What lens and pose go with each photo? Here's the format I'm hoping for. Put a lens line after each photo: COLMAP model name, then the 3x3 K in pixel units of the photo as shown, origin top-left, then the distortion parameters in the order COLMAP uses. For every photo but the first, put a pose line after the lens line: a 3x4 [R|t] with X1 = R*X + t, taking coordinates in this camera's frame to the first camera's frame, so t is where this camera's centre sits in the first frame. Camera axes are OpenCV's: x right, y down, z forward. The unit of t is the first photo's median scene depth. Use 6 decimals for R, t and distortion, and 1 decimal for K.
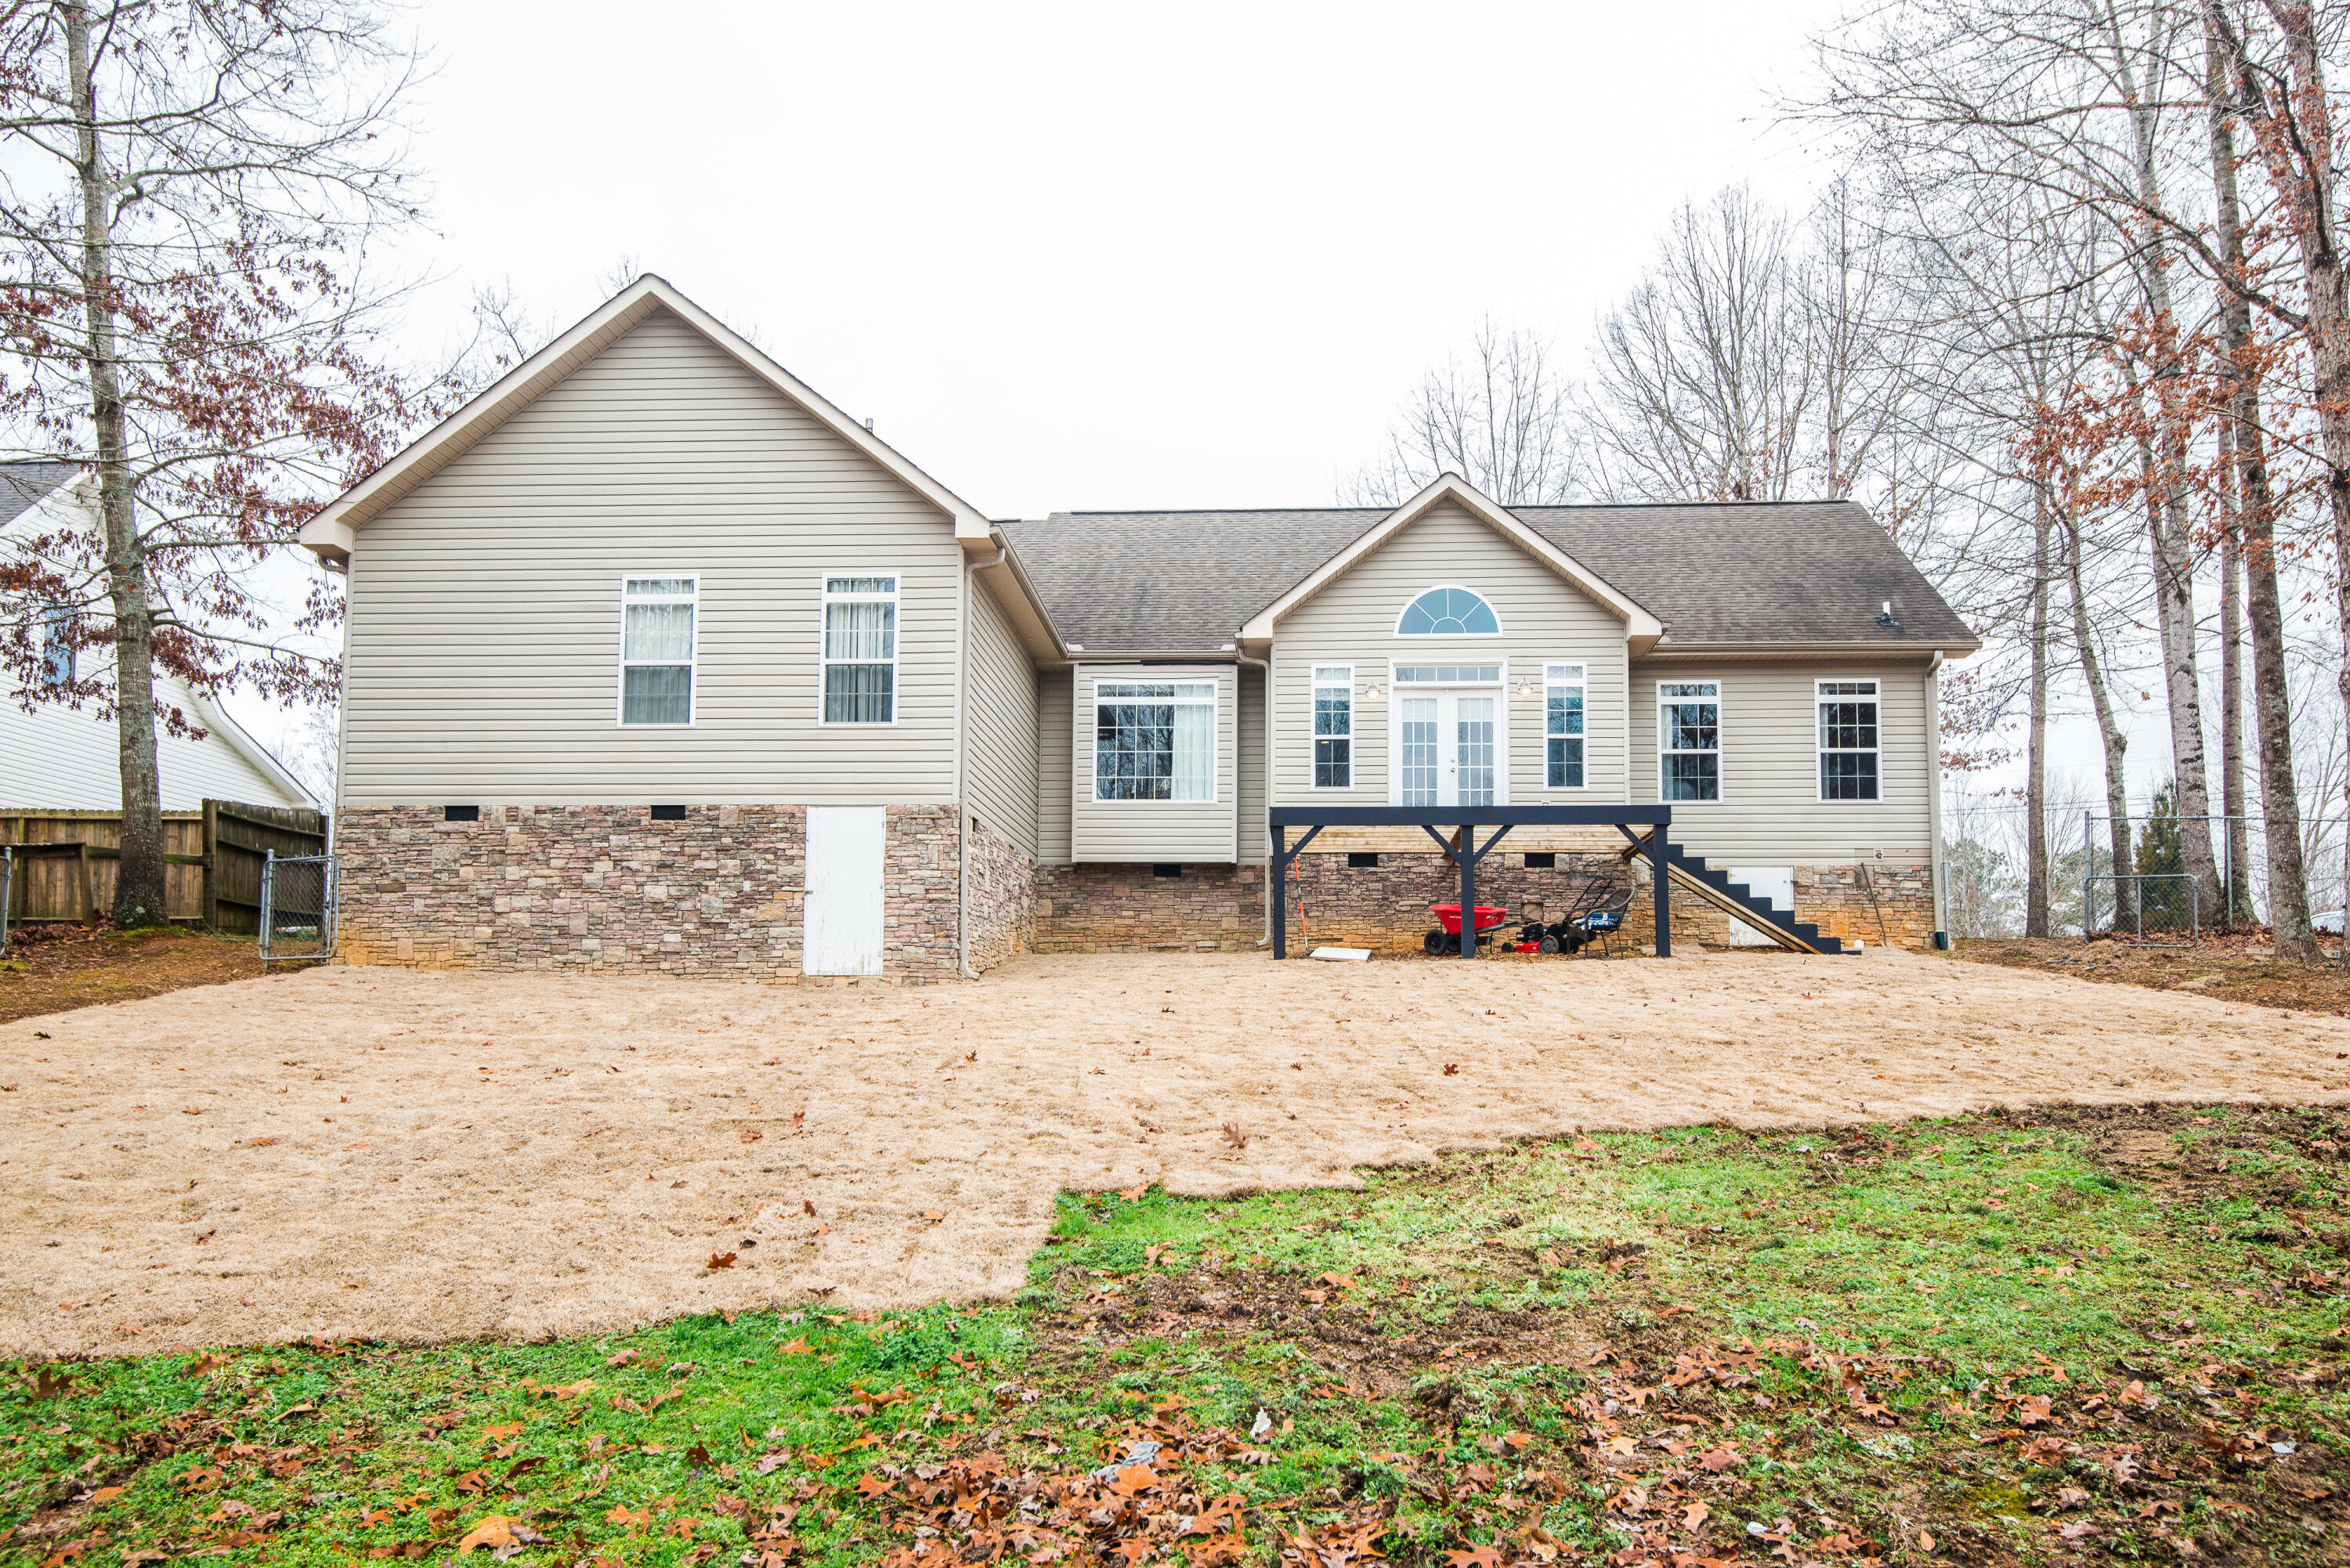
lens RADIAL K [[1710.0, 0, 1176.6], [0, 1710.0, 772.0], [0, 0, 1]] dist [0.025574, -0.009598]
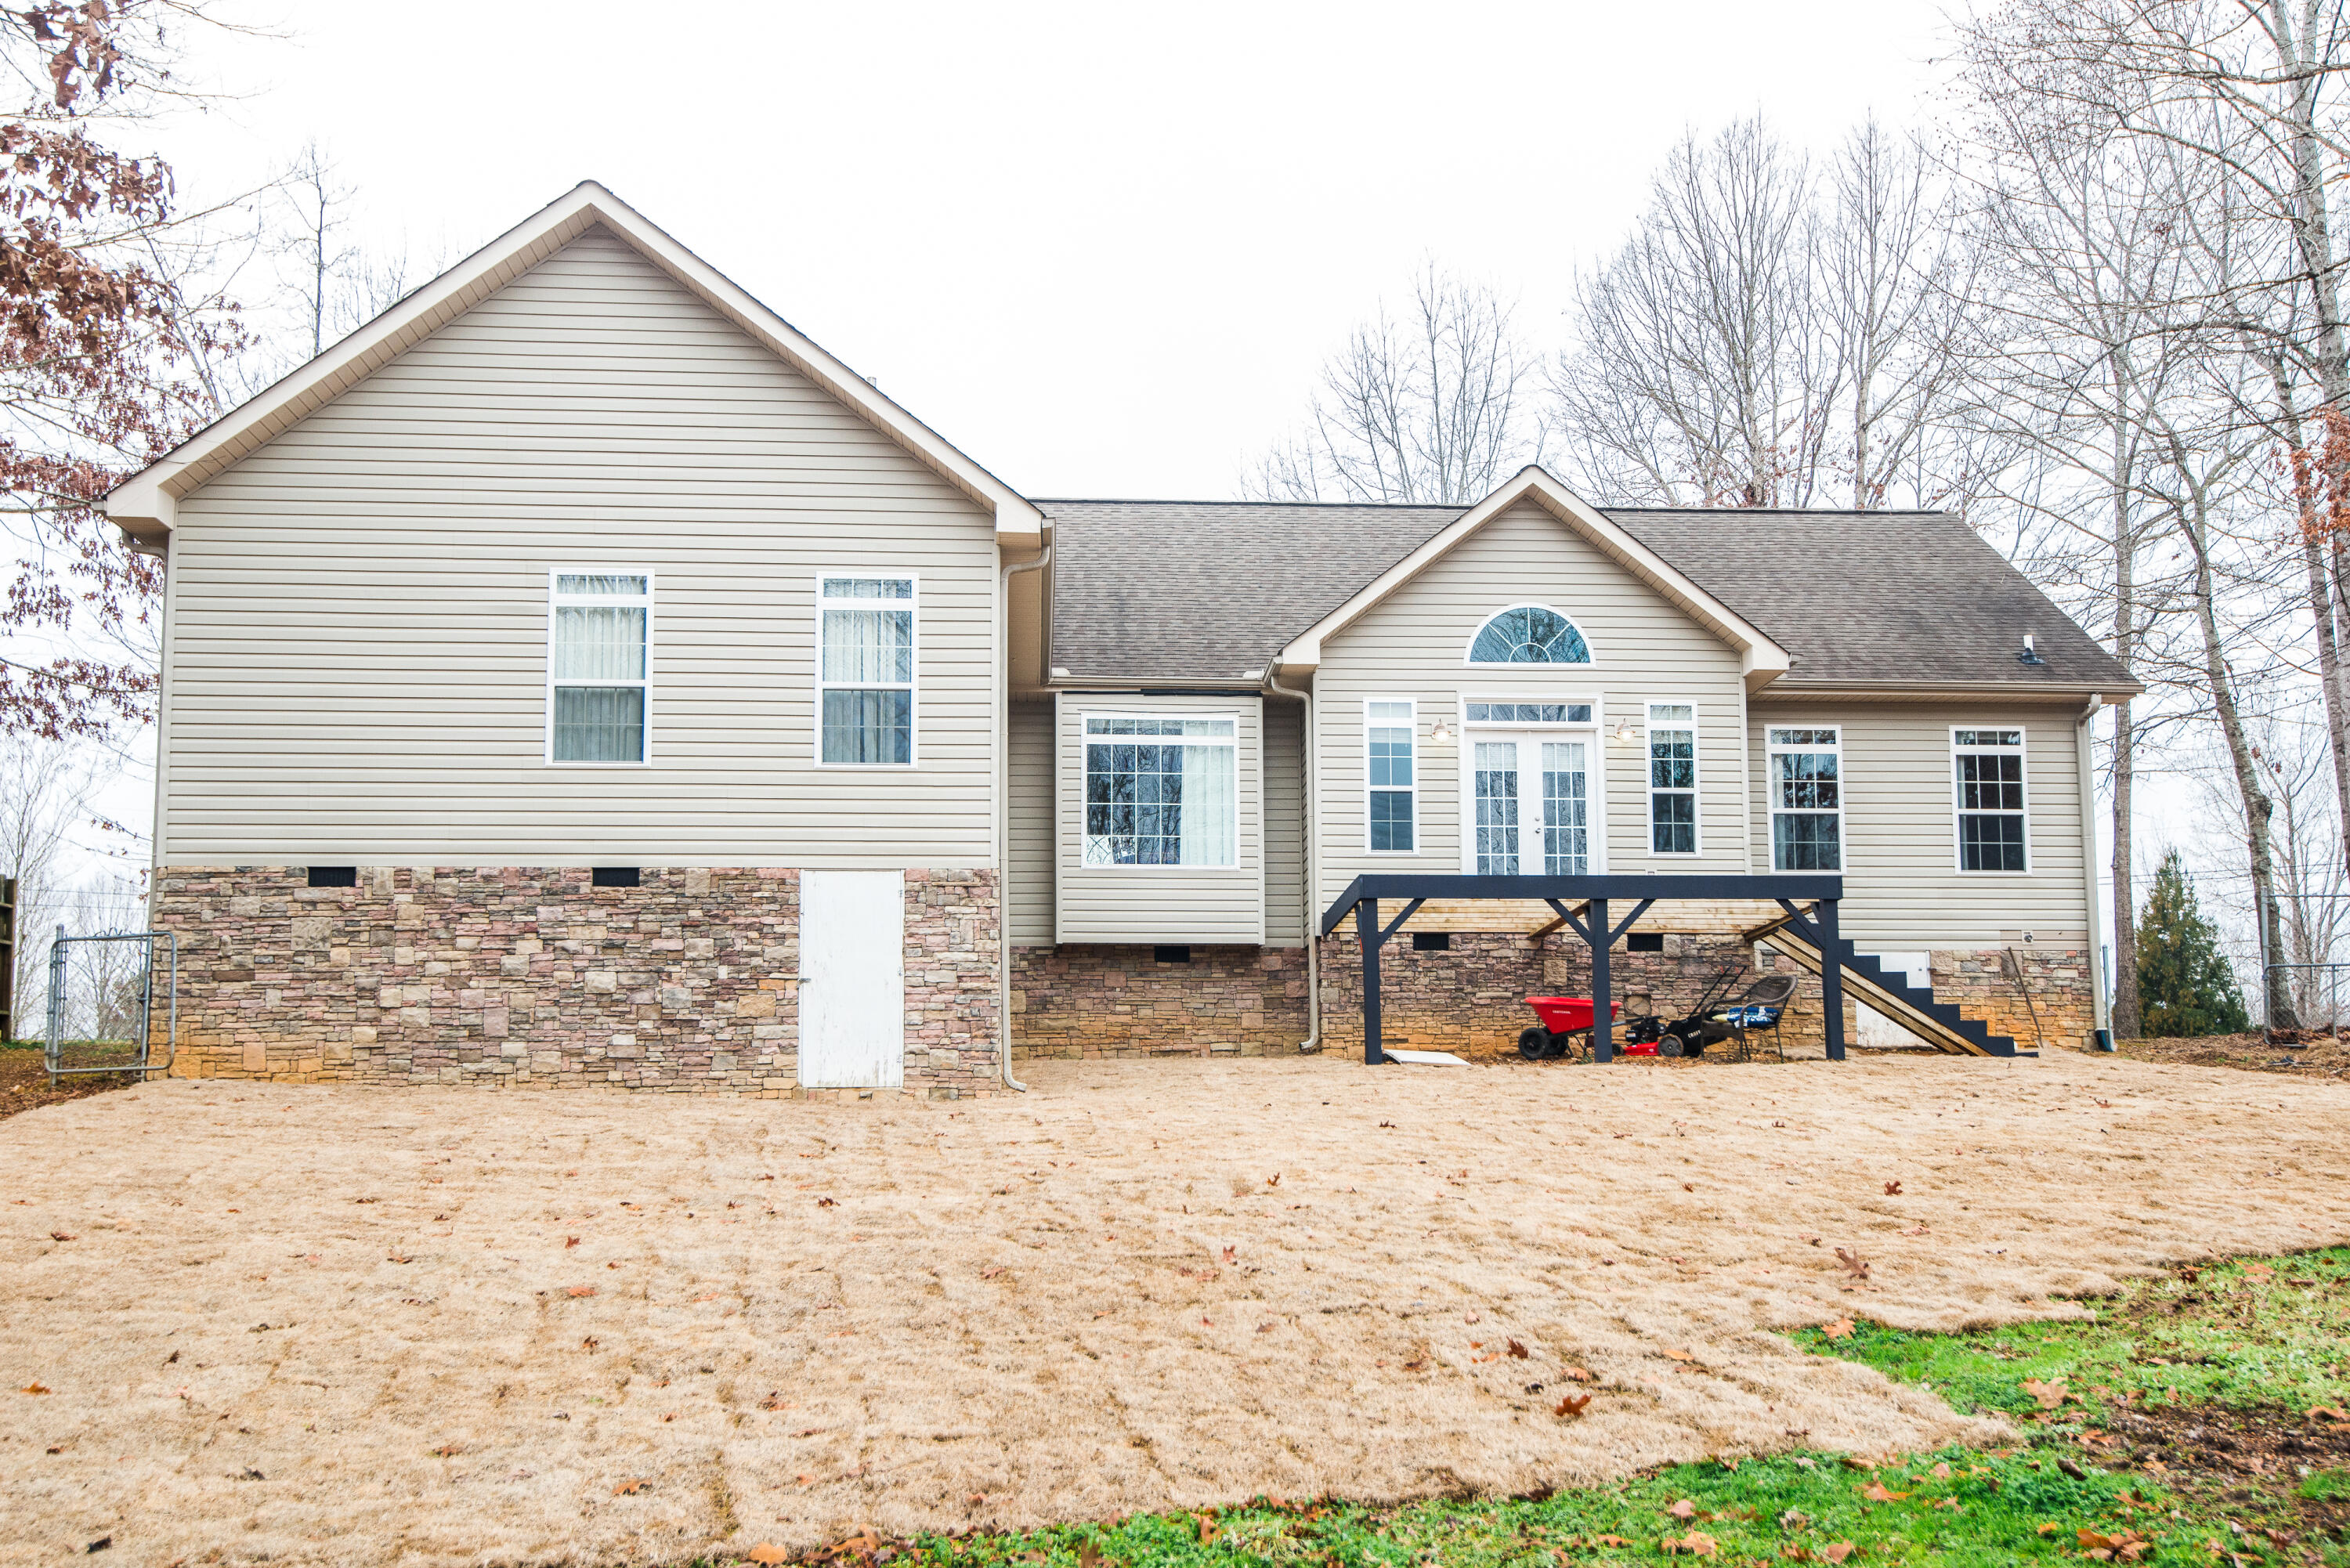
lens RADIAL K [[2193.0, 0, 1173.6], [0, 2193.0, 781.0], [0, 0, 1]] dist [0.046394, 0.000000]
pose [[0.991626, 0.011814, 0.128602, -0.147830], [-0.008860, 0.999684, -0.023521, 0.001272], [-0.128839, 0.022185, 0.991417, -0.012483]]
